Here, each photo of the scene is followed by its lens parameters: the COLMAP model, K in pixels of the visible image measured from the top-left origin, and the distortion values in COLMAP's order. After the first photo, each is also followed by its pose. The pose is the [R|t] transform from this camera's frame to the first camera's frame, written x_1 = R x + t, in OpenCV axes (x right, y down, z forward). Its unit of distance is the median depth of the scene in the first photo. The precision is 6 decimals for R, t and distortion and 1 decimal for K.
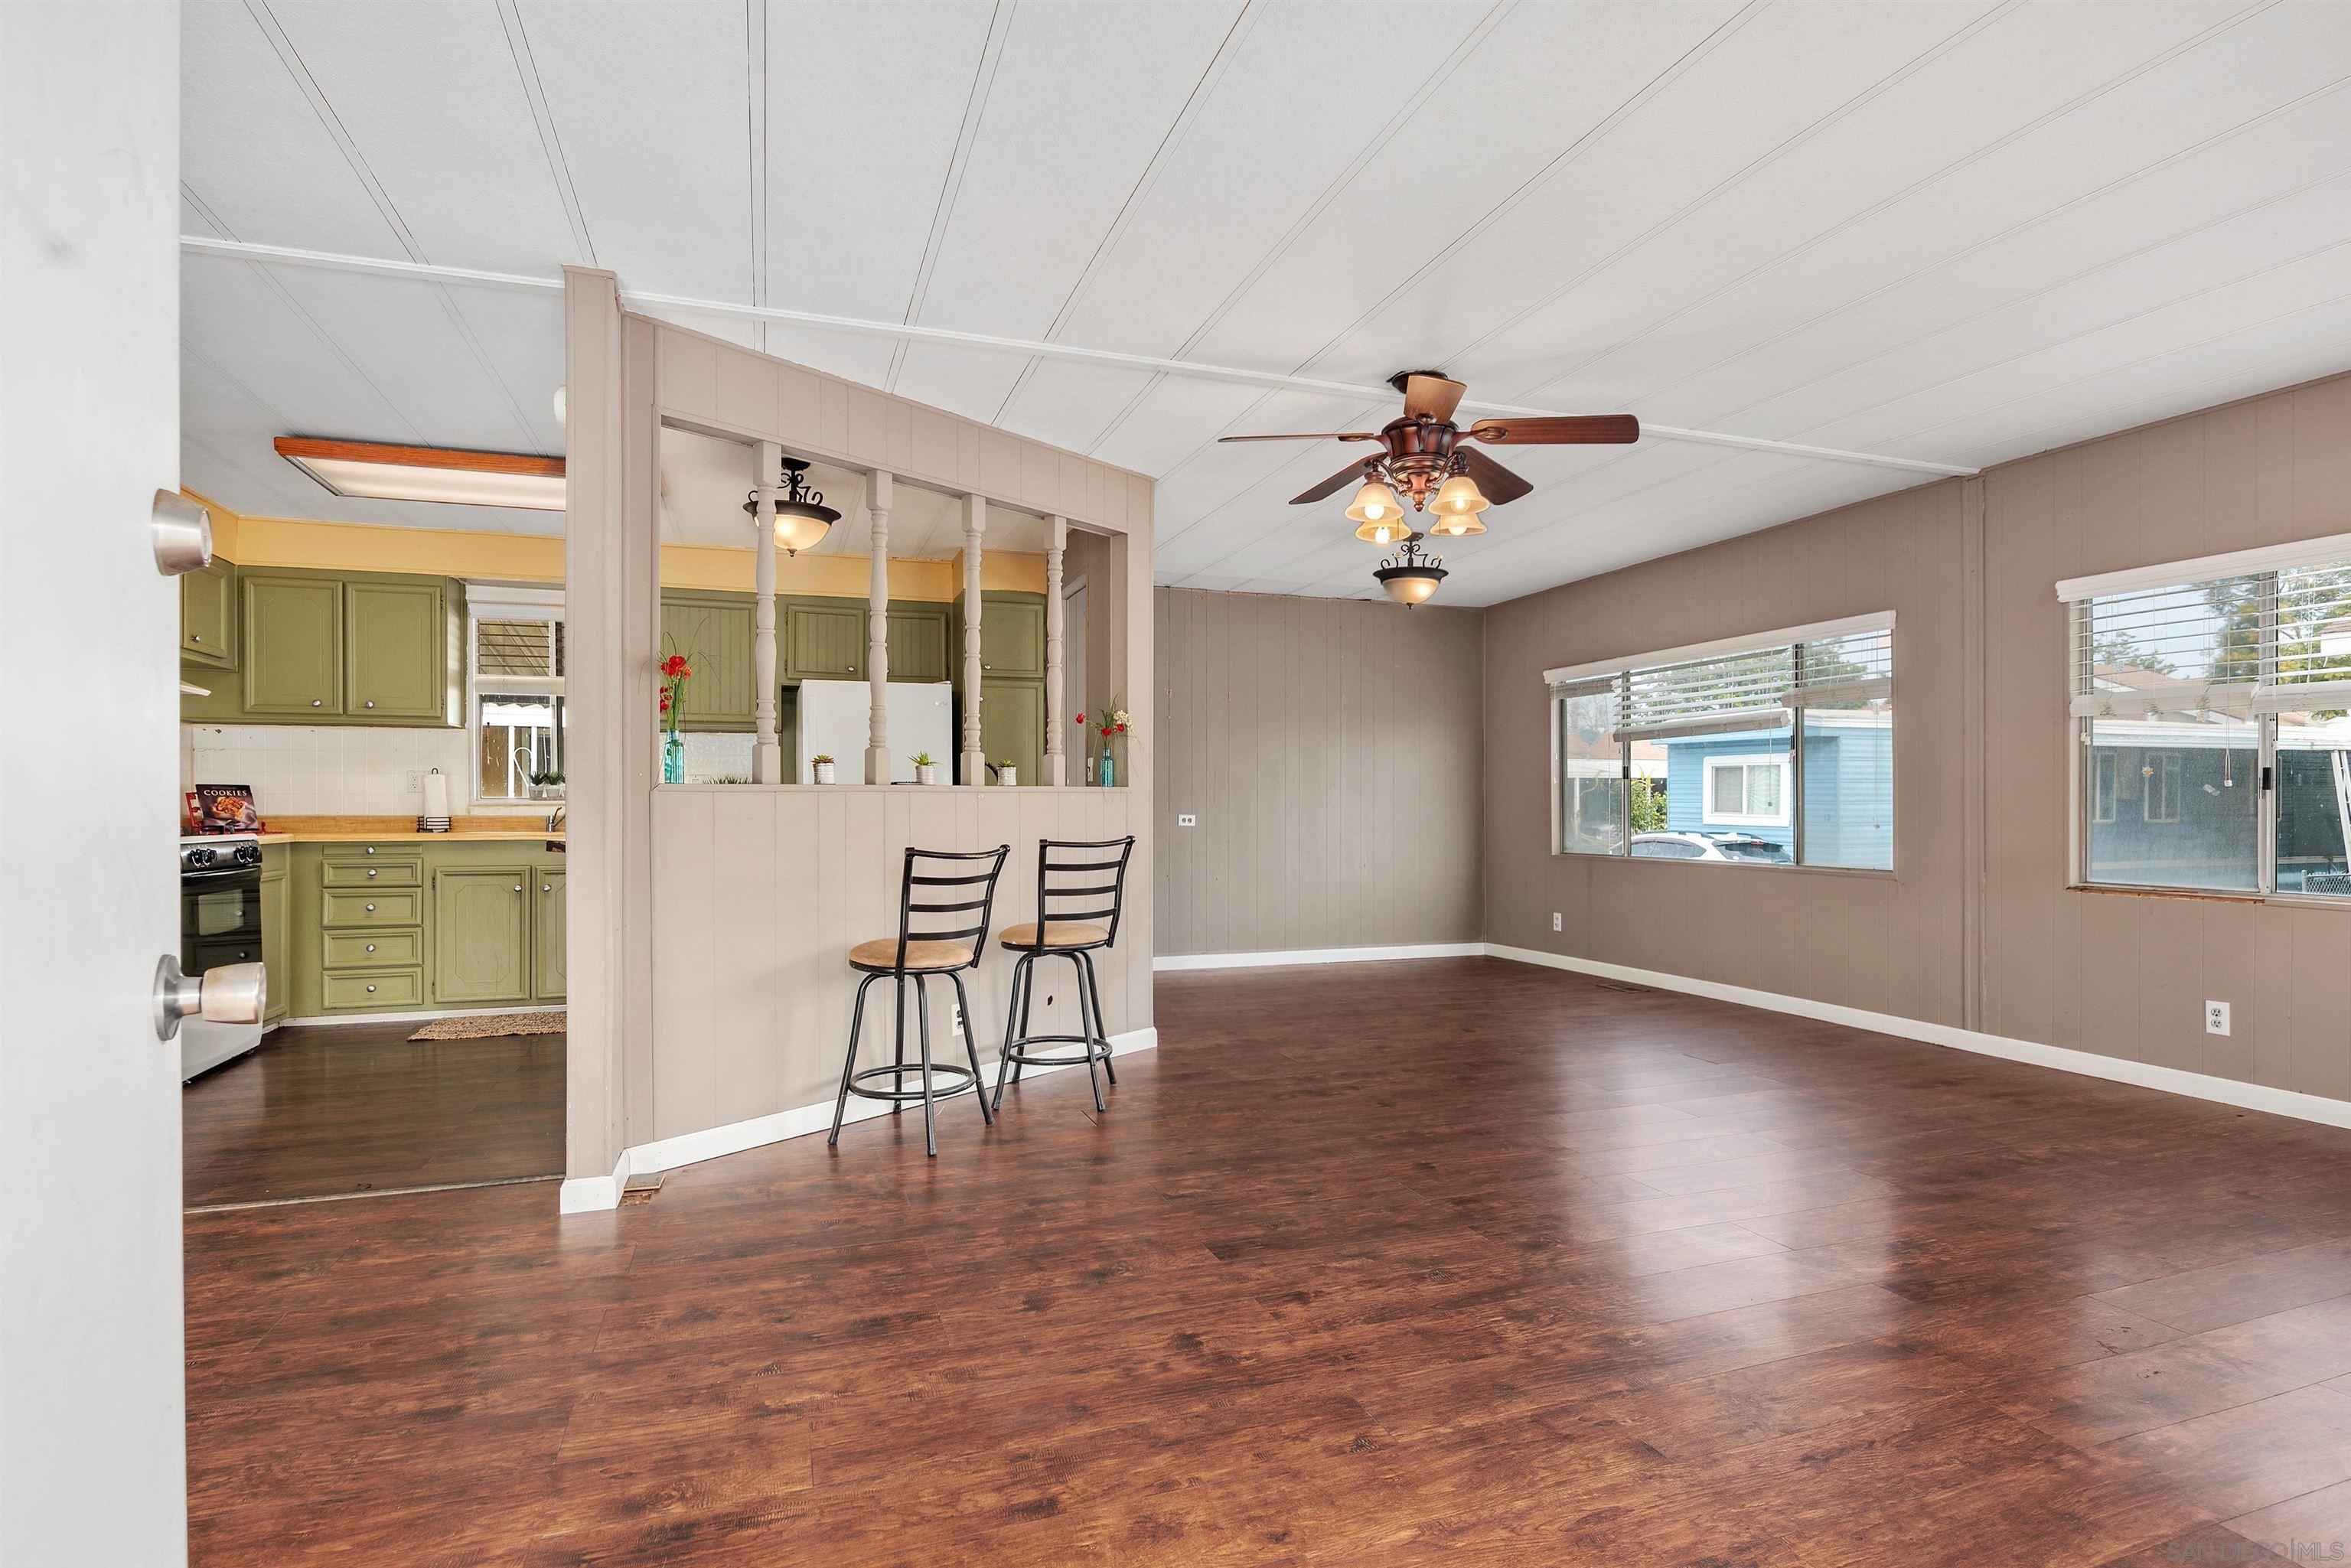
lens RADIAL K [[1181.4, 0, 1172.8], [0, 1181.4, 805.6], [0, 0, 1]] dist [-0.003893, -0.001239]
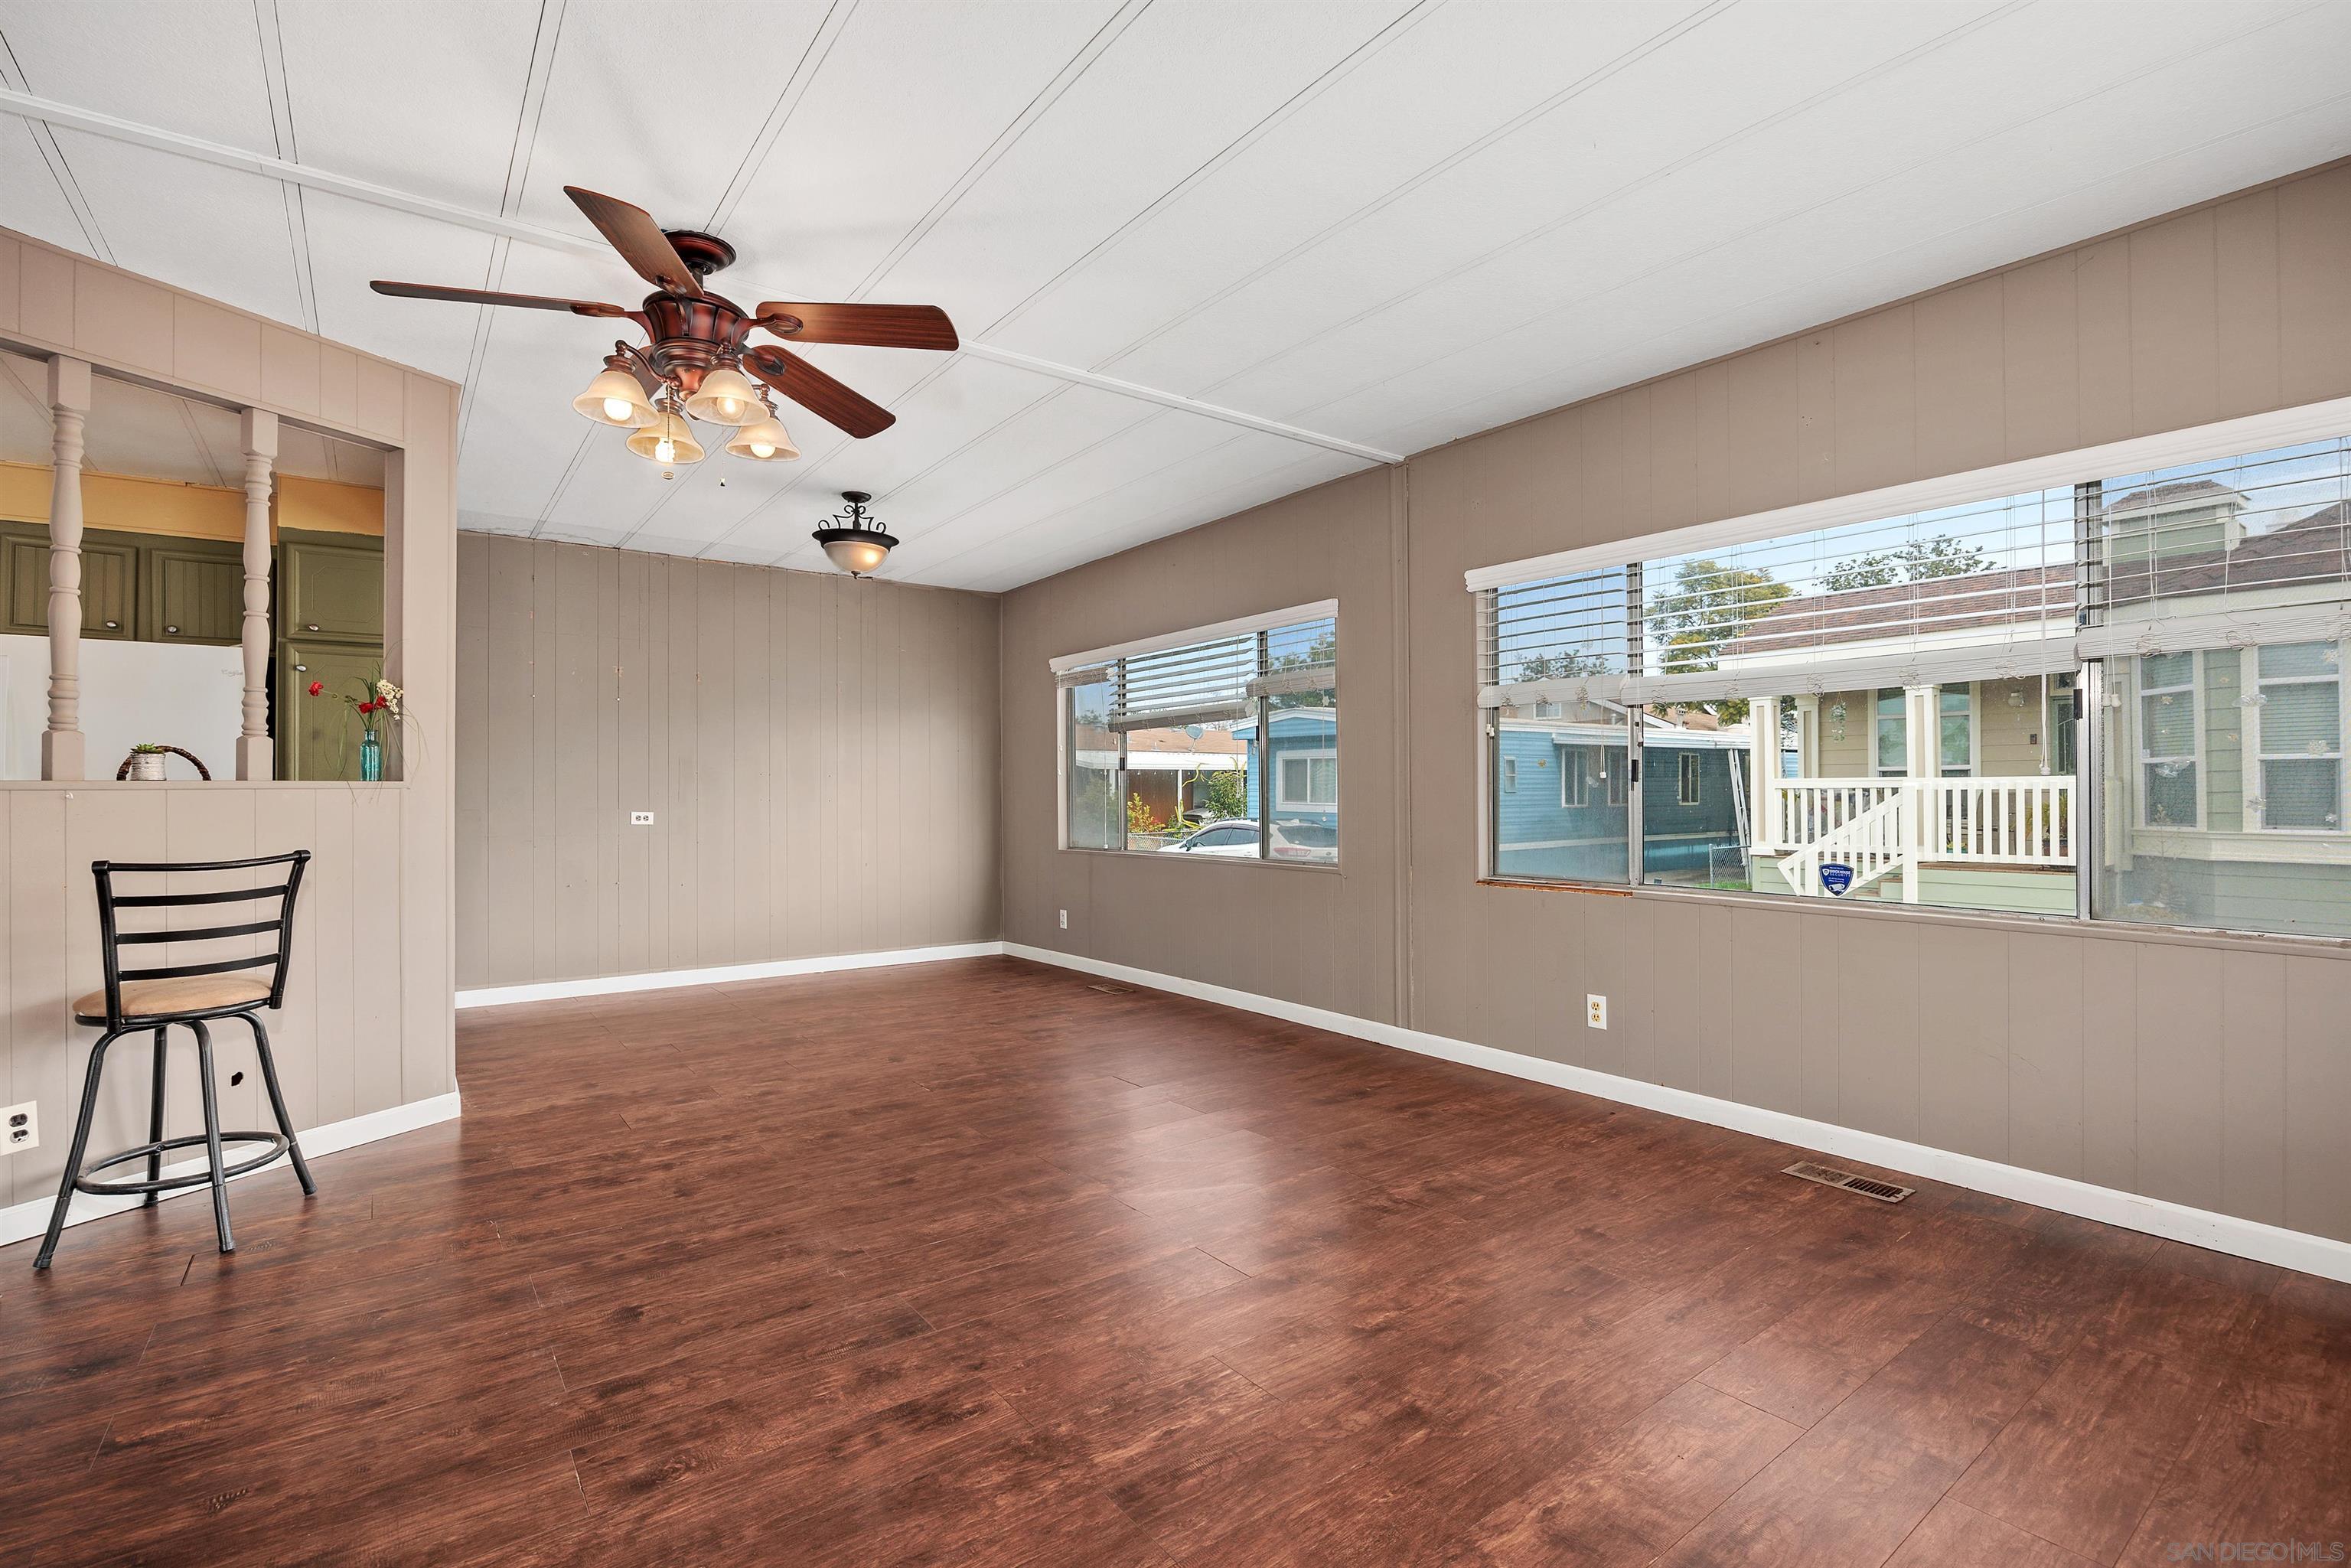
lens RADIAL K [[1082.4, 0, 1178.4], [0, 1082.4, 789.5], [0, 0, 1]] dist [-0.017017, -0.000674]
pose [[0.955379, -0.004270, 0.295351, 0.213033], [0.005713, 0.999976, -0.004023, -0.004168], [-0.295326, 0.005531, 0.955380, 0.175909]]
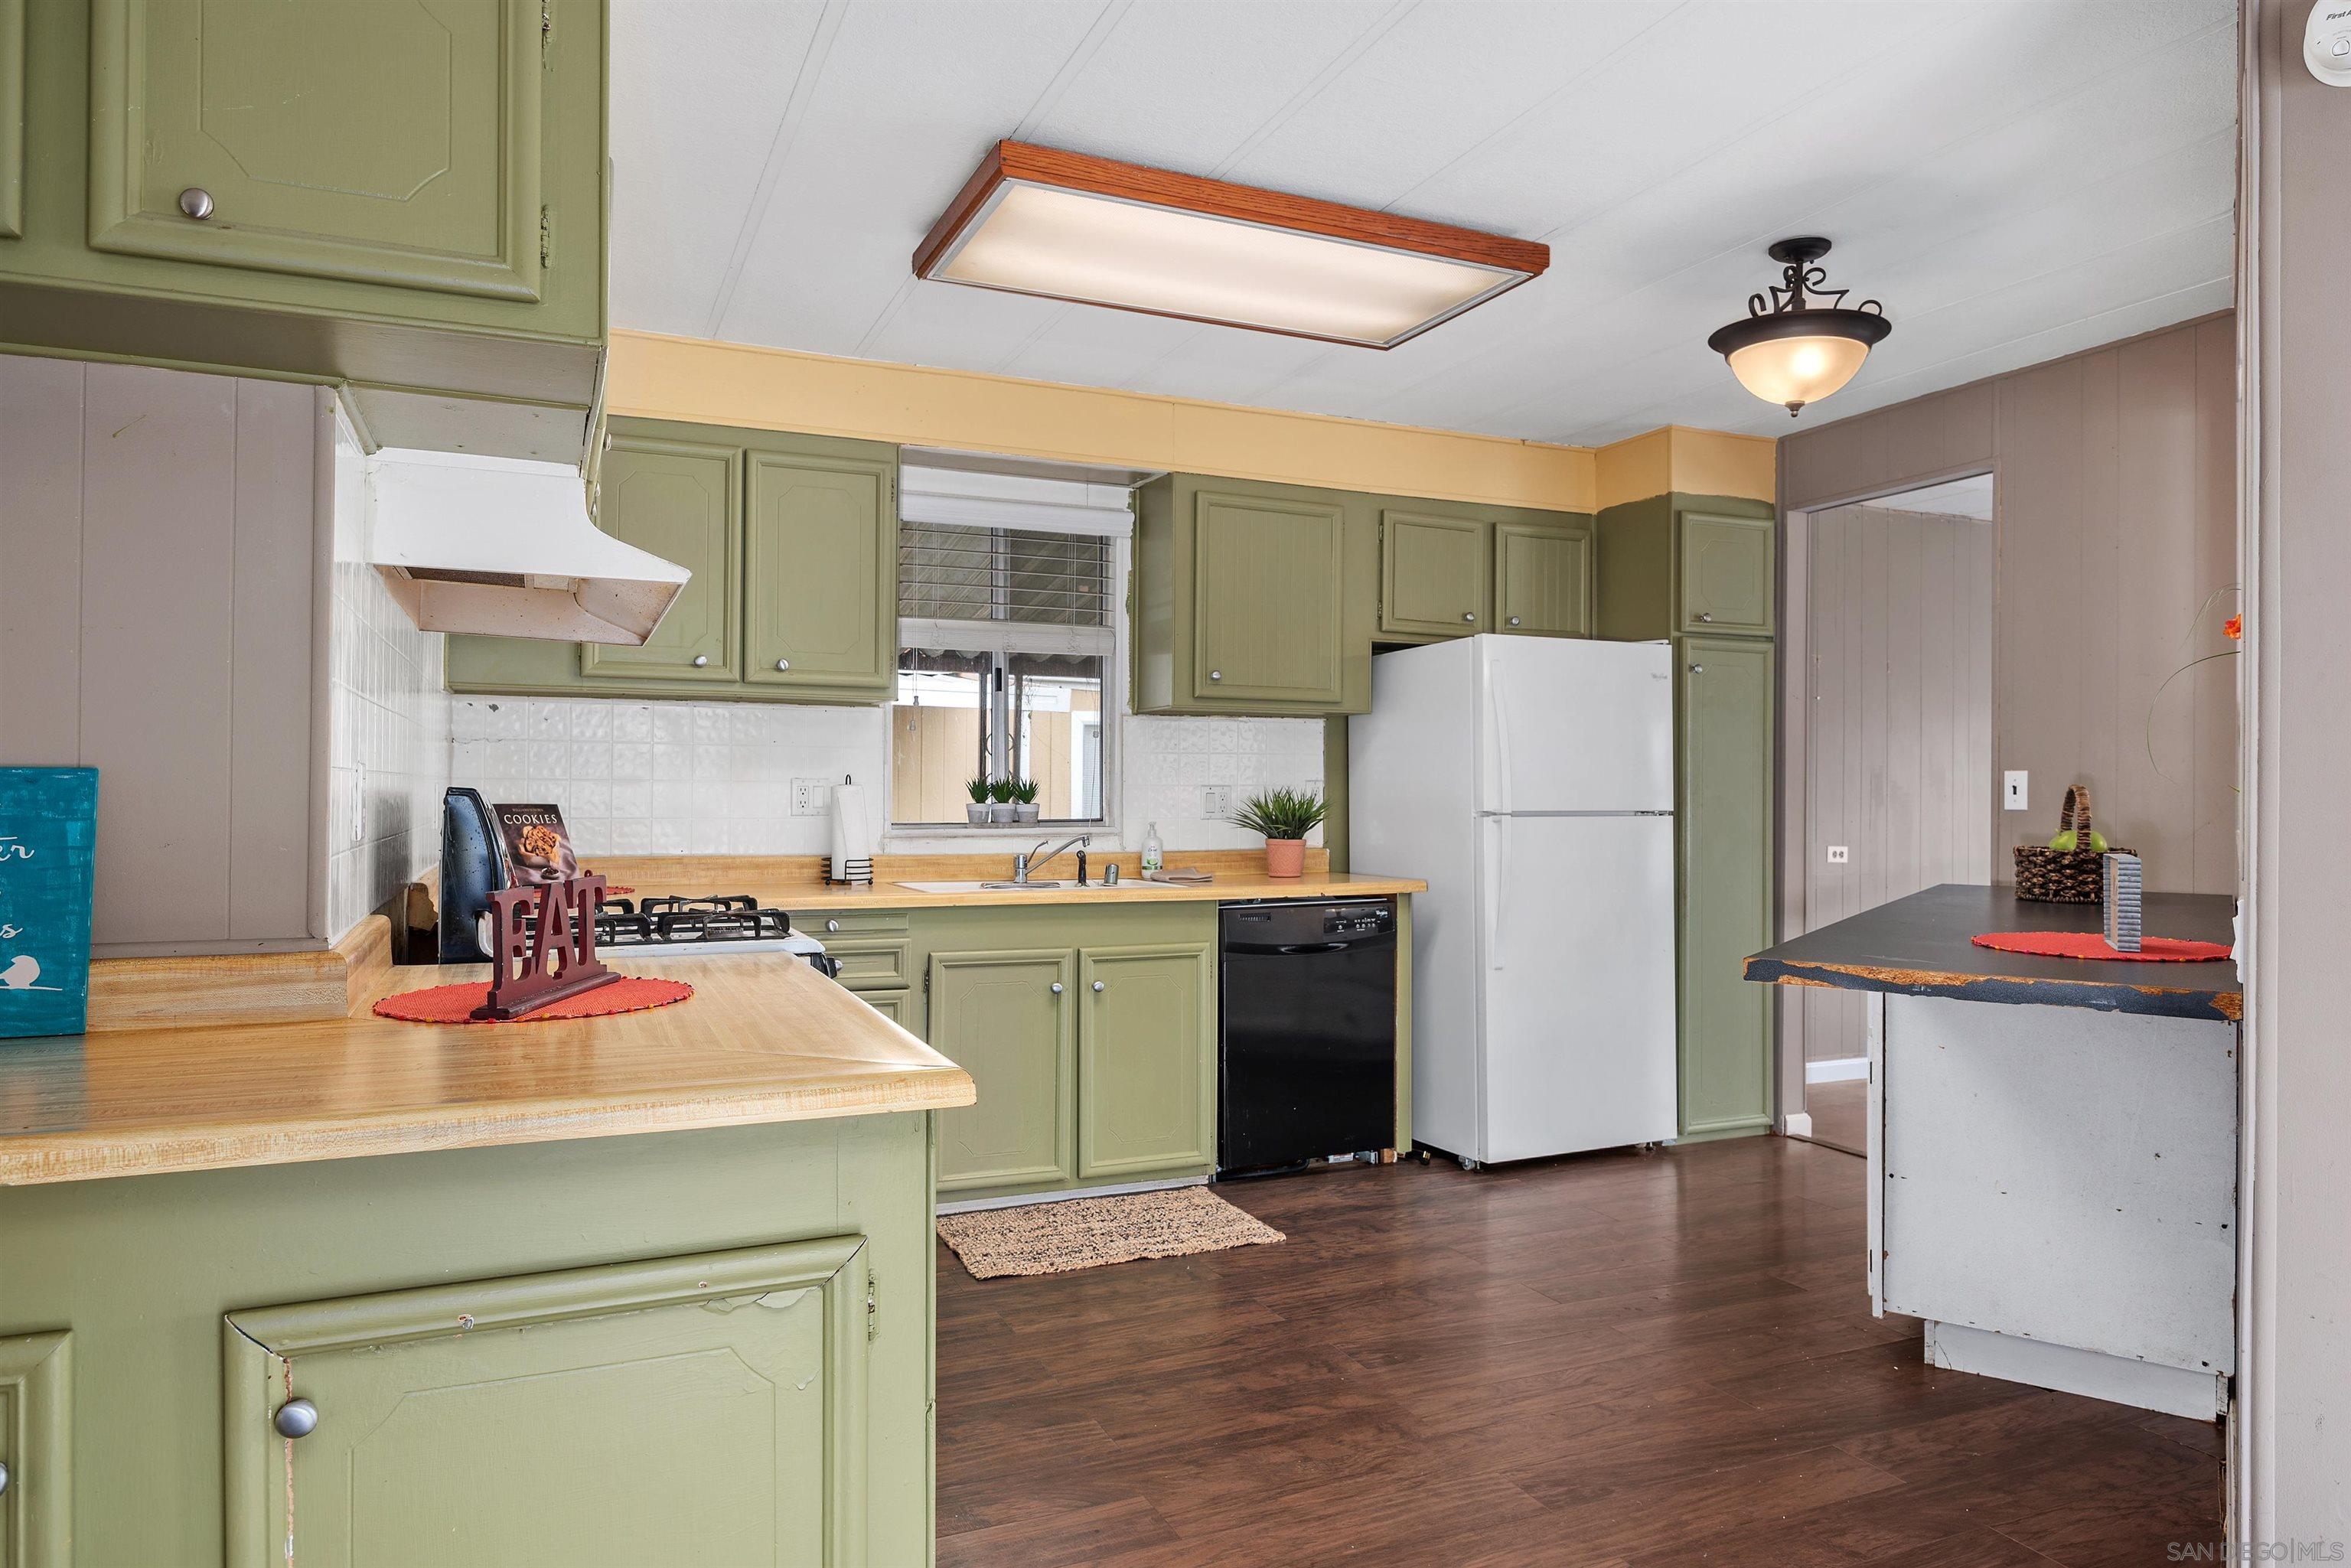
lens RADIAL K [[1480.5, 0, 1168.7], [0, 1480.5, 789.0], [0, 0, 1]] dist [0.002177, -0.000812]
pose [[0.996487, 0.007523, 0.083408, -0.592291], [-0.007567, 0.999971, 0.000210, -0.029113], [-0.083404, -0.000841, 0.996515, 0.290811]]
